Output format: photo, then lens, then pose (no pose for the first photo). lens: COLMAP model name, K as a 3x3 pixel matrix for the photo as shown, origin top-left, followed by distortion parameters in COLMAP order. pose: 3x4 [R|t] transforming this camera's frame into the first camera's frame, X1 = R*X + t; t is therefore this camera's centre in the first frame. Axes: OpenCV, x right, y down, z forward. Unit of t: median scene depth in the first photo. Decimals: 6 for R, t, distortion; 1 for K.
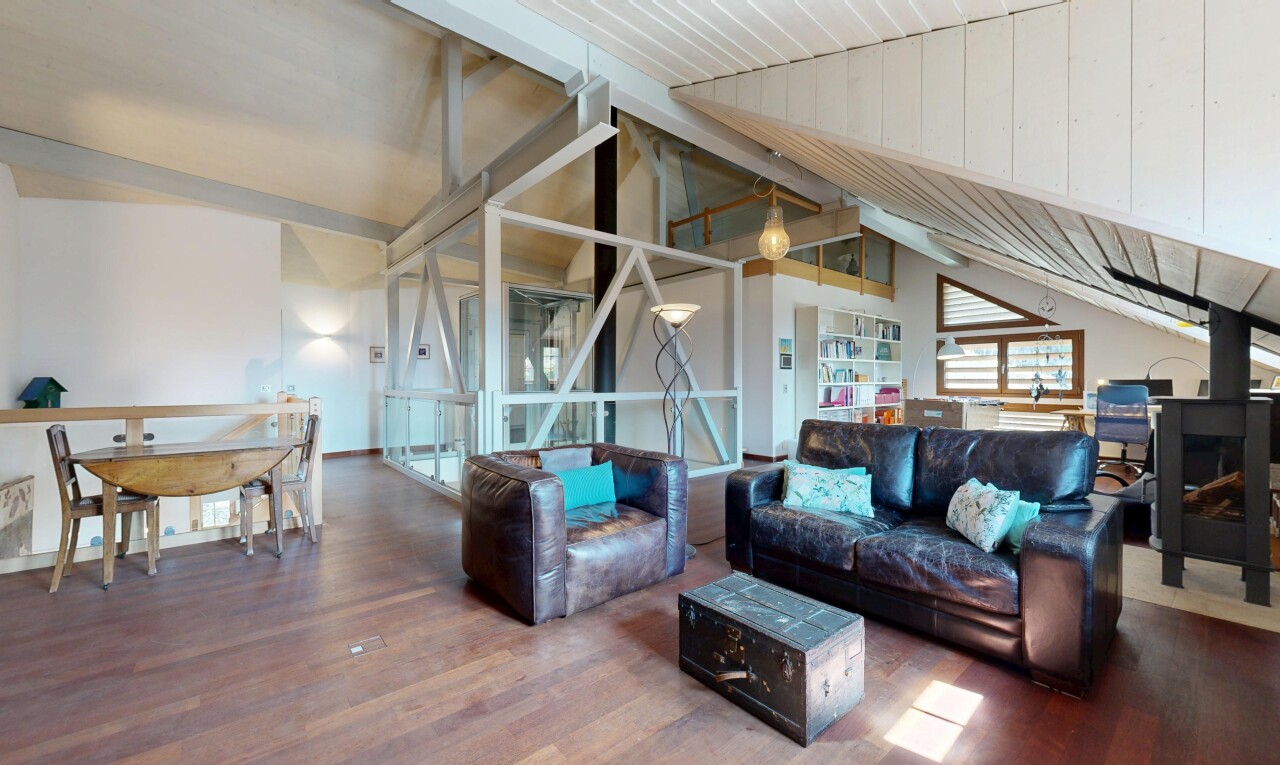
lens RADIAL K [[499.2, 0, 636.9], [0, 499.2, 381.1], [0, 0, 1]] dist [-0.000741, -0.000030]
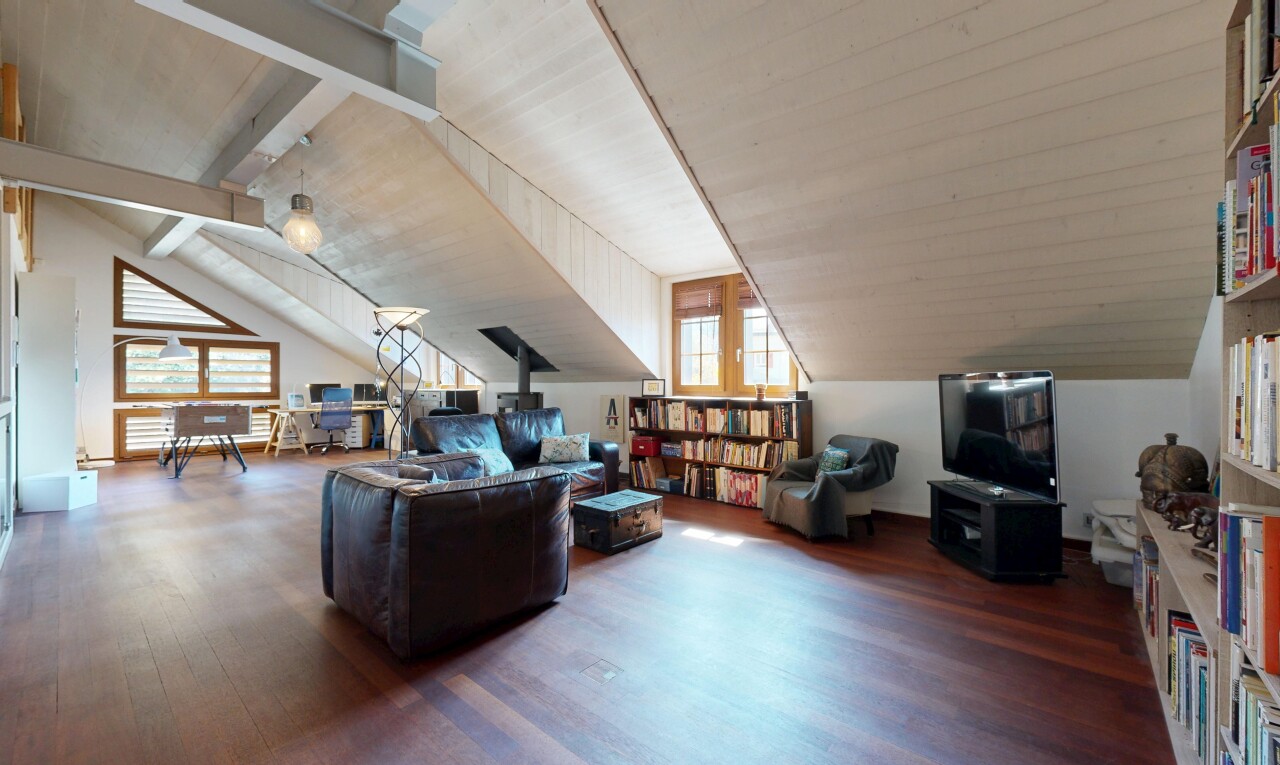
lens RADIAL K [[499.2, 0, 636.5], [0, 499.2, 386.5], [0, 0, 1]] dist [-0.000741, -0.000030]
pose [[-0.159338, -0.002515, 0.987221, -0.408397], [0.001451, 0.999995, 0.002781, 0.001286], [-0.987223, 0.001875, -0.159334, 0.305591]]
